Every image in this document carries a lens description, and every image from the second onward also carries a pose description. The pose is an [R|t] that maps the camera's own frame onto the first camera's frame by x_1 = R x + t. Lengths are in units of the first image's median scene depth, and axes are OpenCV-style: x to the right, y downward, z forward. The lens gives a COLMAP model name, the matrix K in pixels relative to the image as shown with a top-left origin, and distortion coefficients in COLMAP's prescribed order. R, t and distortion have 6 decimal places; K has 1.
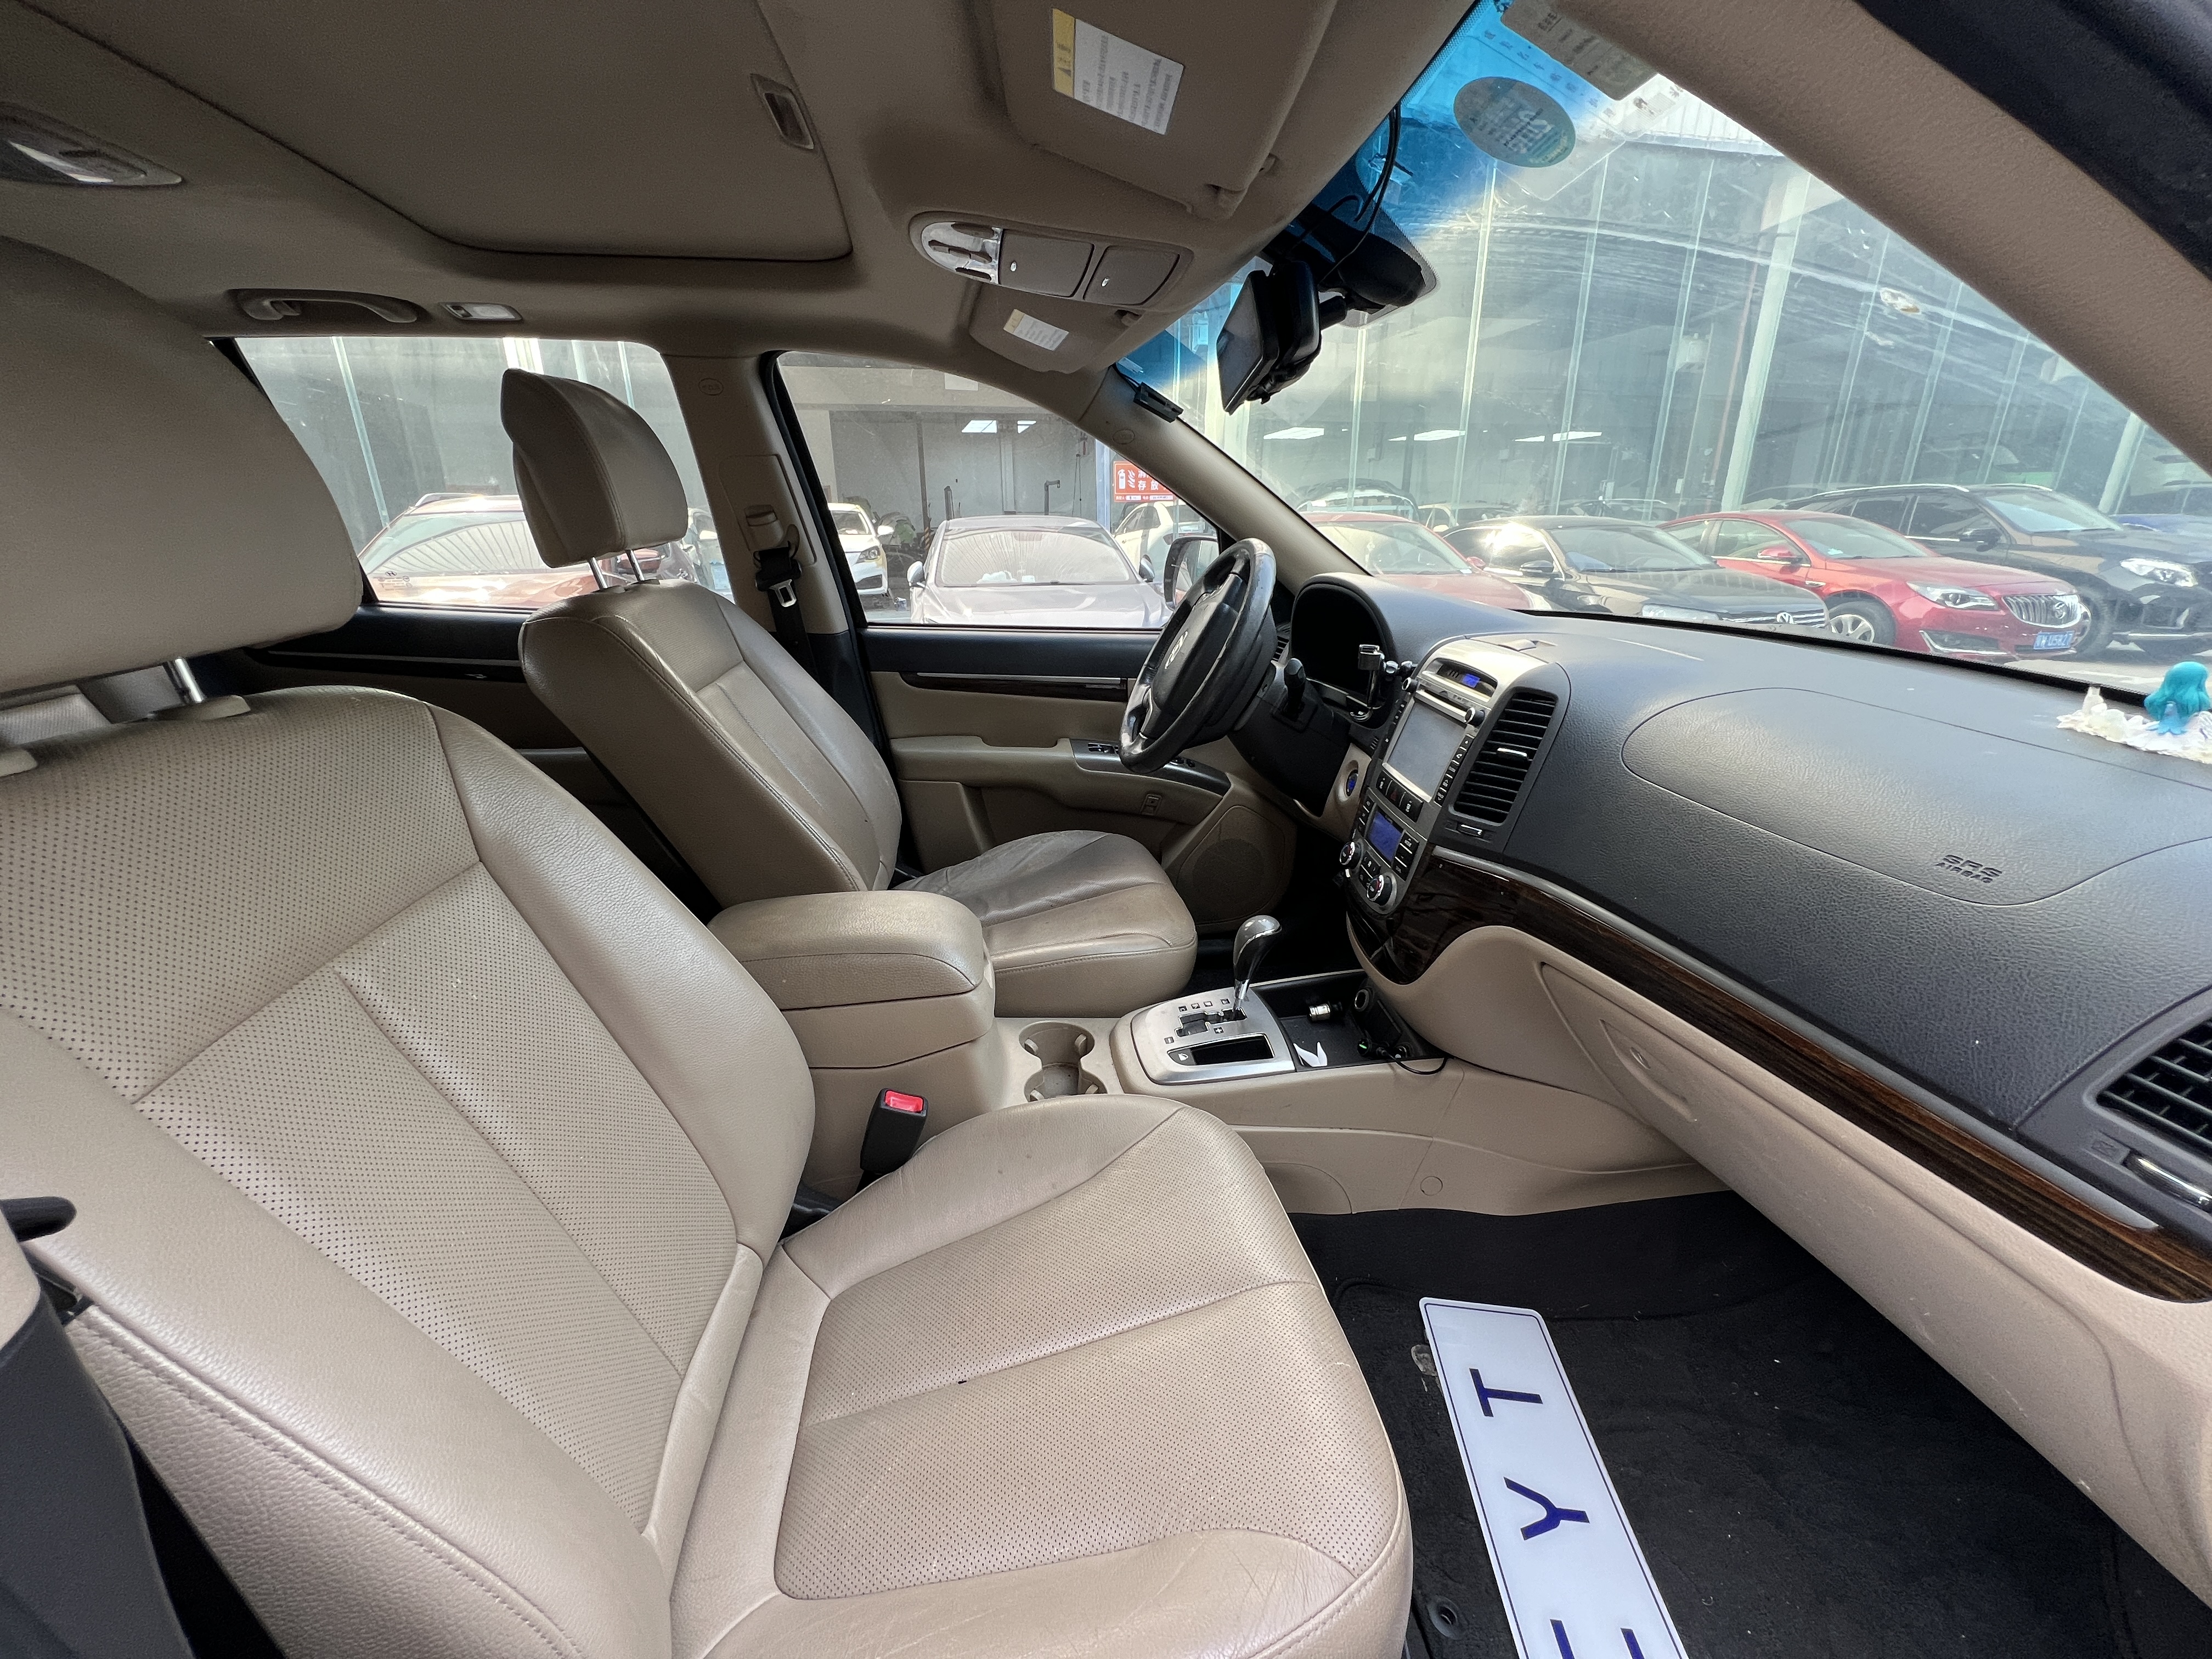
lens RADIAL K [[879.2, 0, 1110.0], [0, 879.2, 835.2], [0, 0, 1]] dist [-0.003707, 0.000038]
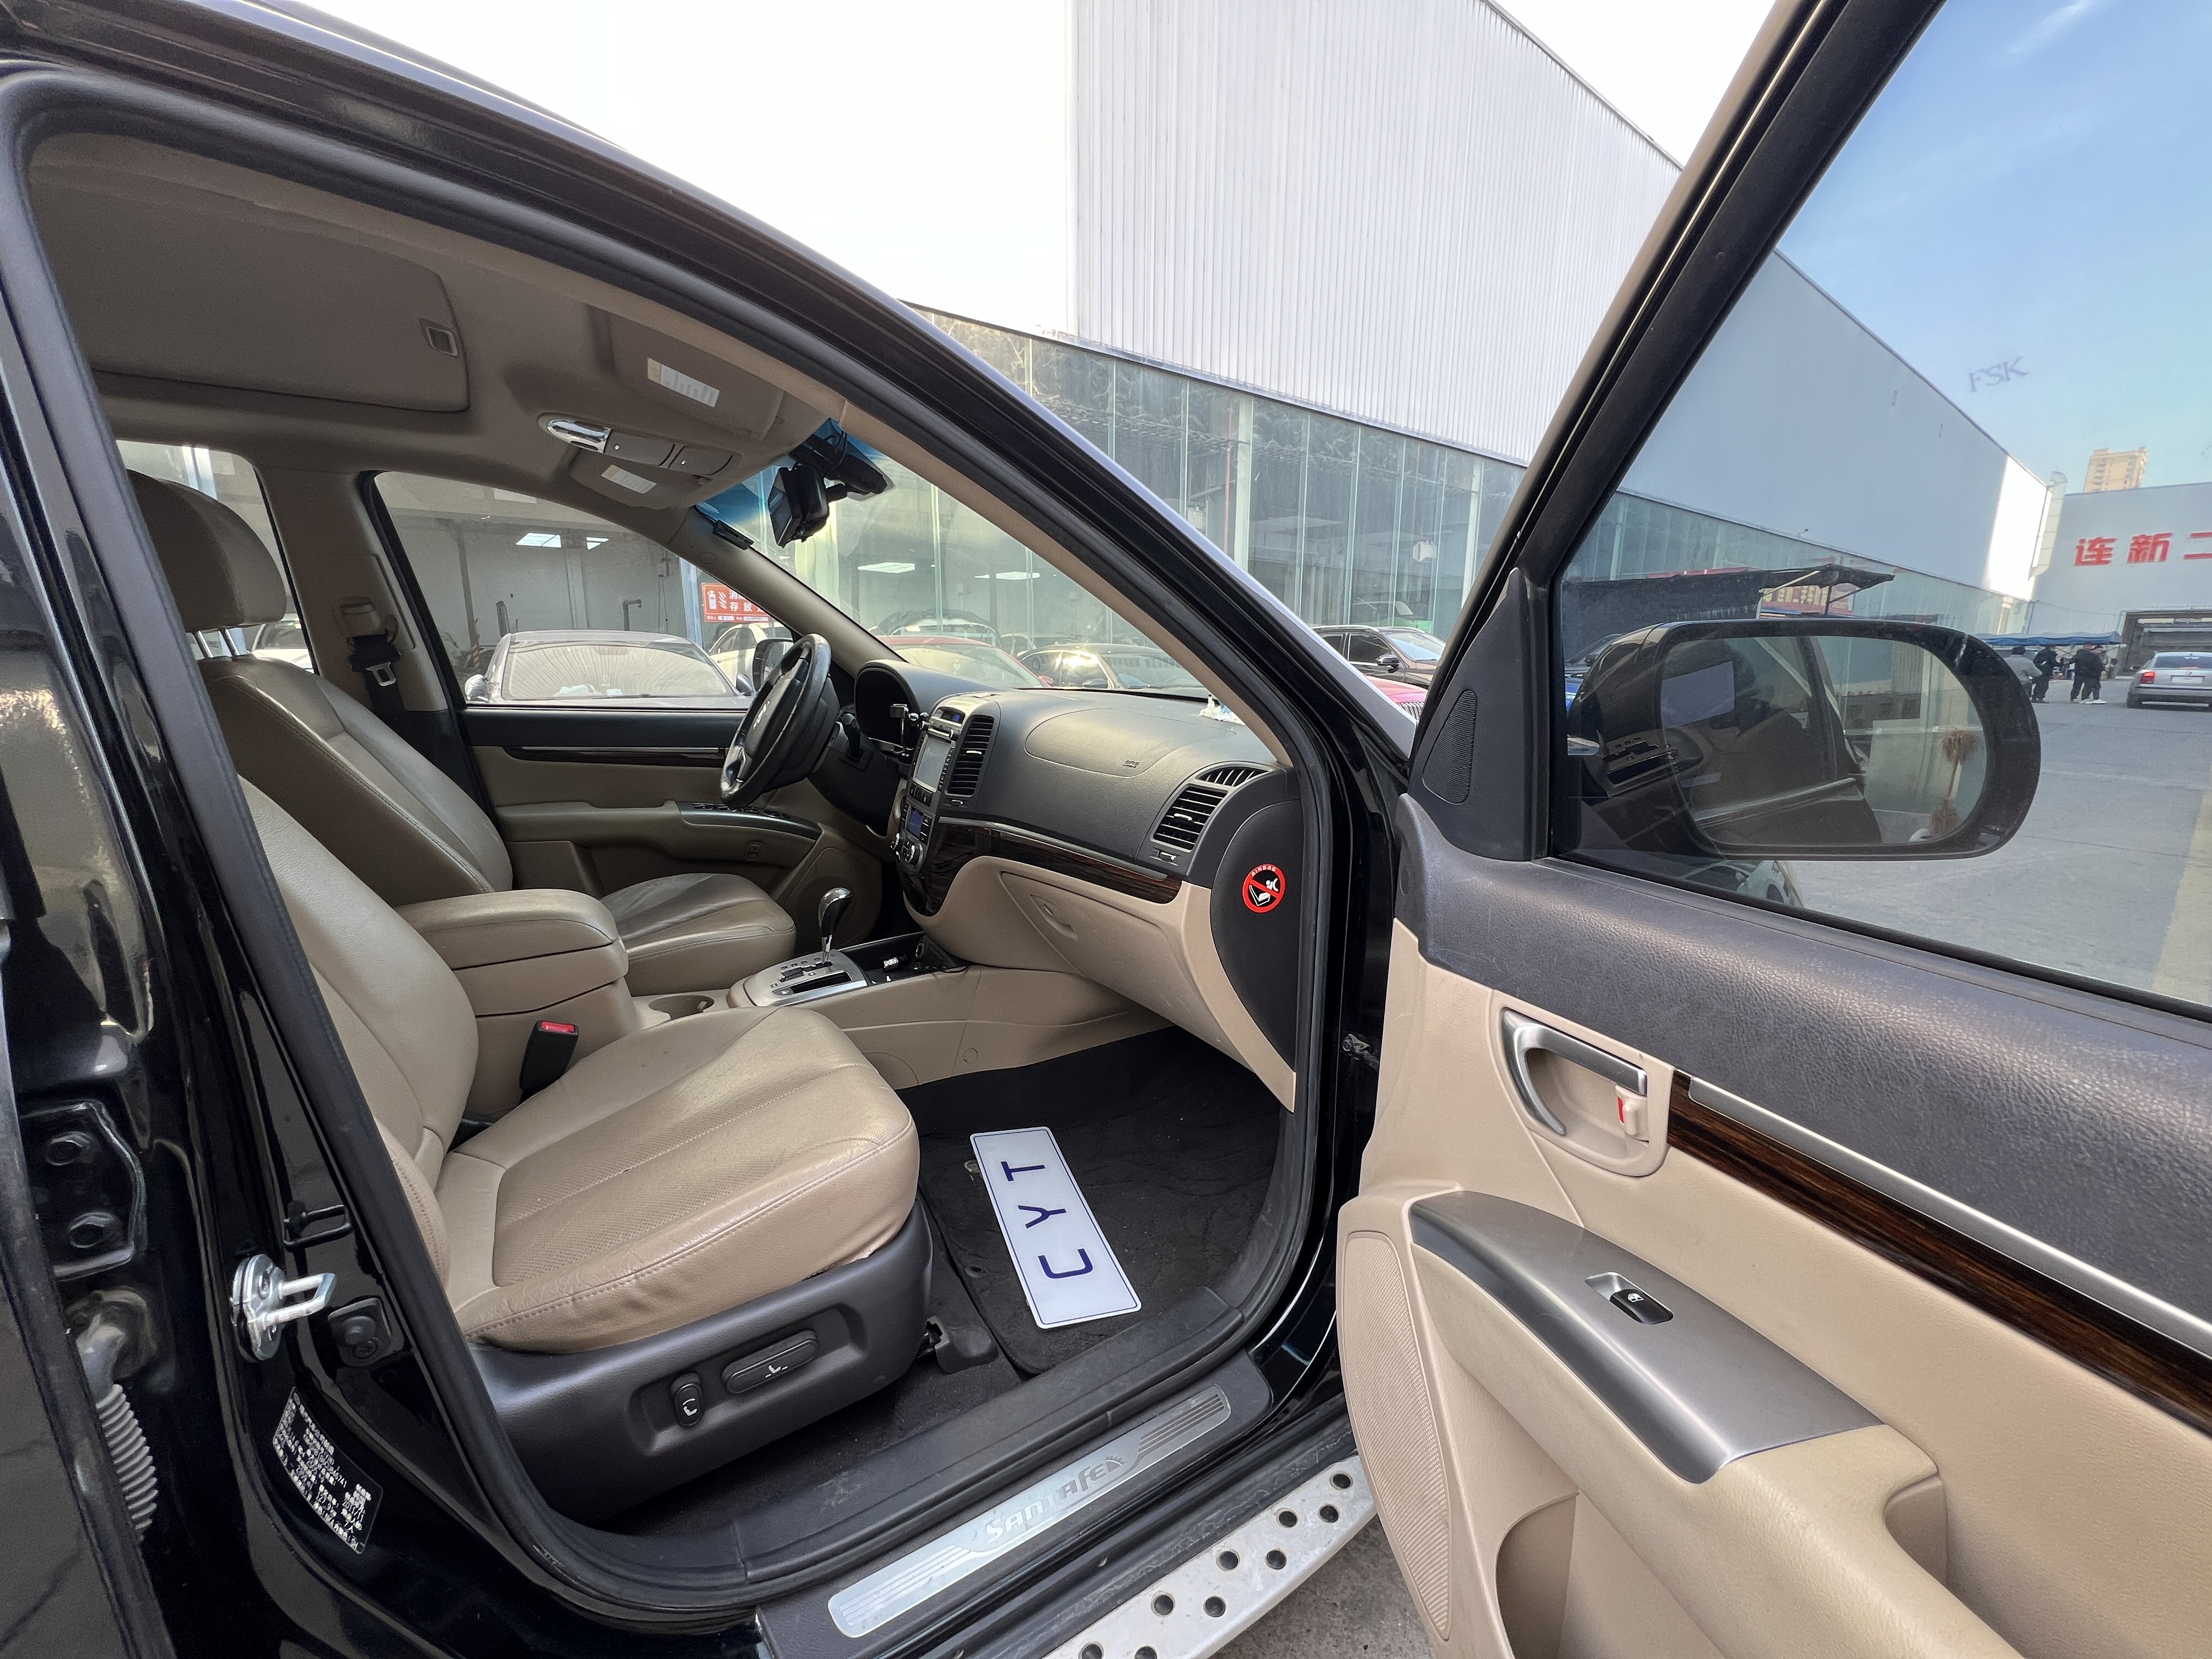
lens RADIAL K [[883.9, 0, 1103.2], [0, 883.9, 838.7], [0, 0, 1]] dist [0.003691, 0.000247]
pose [[0.914438, -0.067558, 0.399047, 0.002402], [0.119341, 0.987141, -0.106353, 0.195177], [-0.386730, 0.144876, 0.910742, -0.424236]]
